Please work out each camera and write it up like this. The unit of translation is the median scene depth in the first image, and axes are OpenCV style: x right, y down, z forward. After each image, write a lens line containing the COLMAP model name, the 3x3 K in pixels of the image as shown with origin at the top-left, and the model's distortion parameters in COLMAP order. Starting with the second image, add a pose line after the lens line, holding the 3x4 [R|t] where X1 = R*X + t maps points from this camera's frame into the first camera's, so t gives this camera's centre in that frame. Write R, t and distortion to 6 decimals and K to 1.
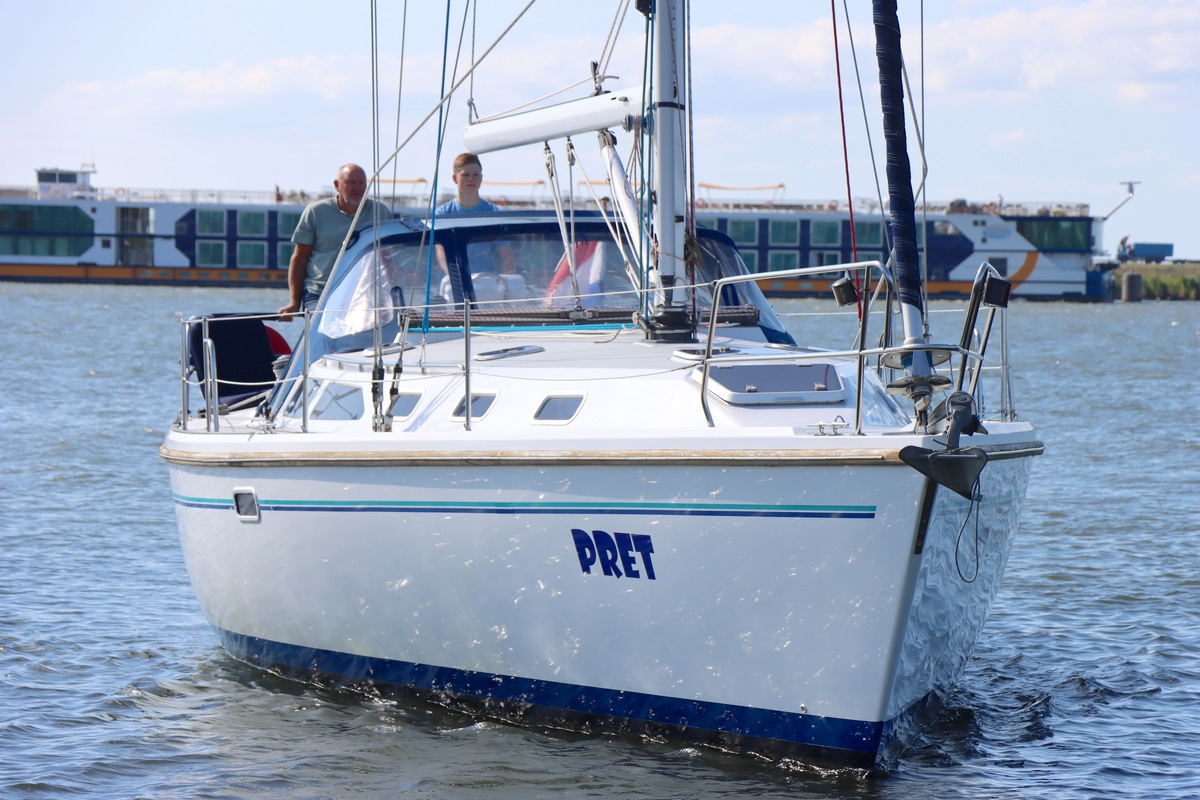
lens RADIAL K [[5900.3, 0, 600.0], [0, 5900.3, 400.0], [0, 0, 1]] dist [0.486970, 3.196562]
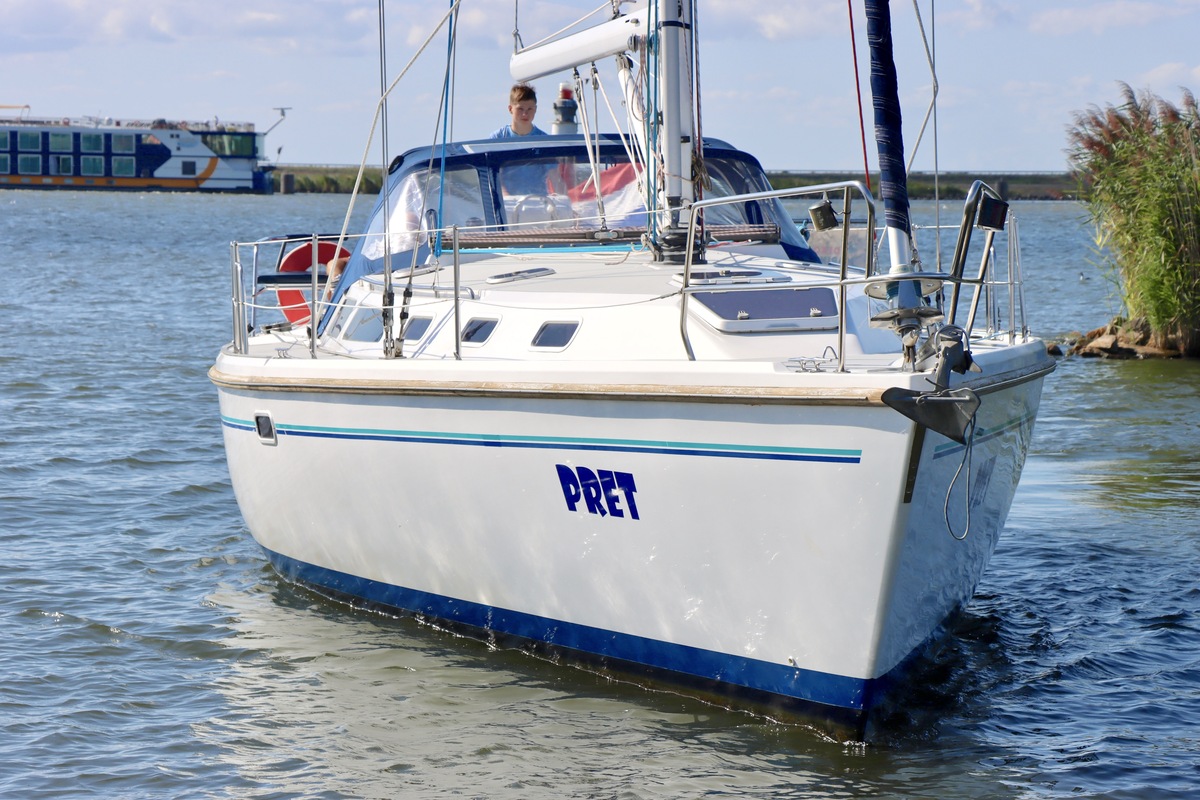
lens RADIAL K [[3850.0, 0, 600.0], [0, 3850.0, 400.0], [0, 0, 1]] dist [0.098051, 0.296150]
pose [[0.998587, -0.007705, -0.052577, 0.032796], [0.009466, 0.999400, 0.033327, -0.008629], [0.052288, -0.033777, 0.998061, 0.352325]]
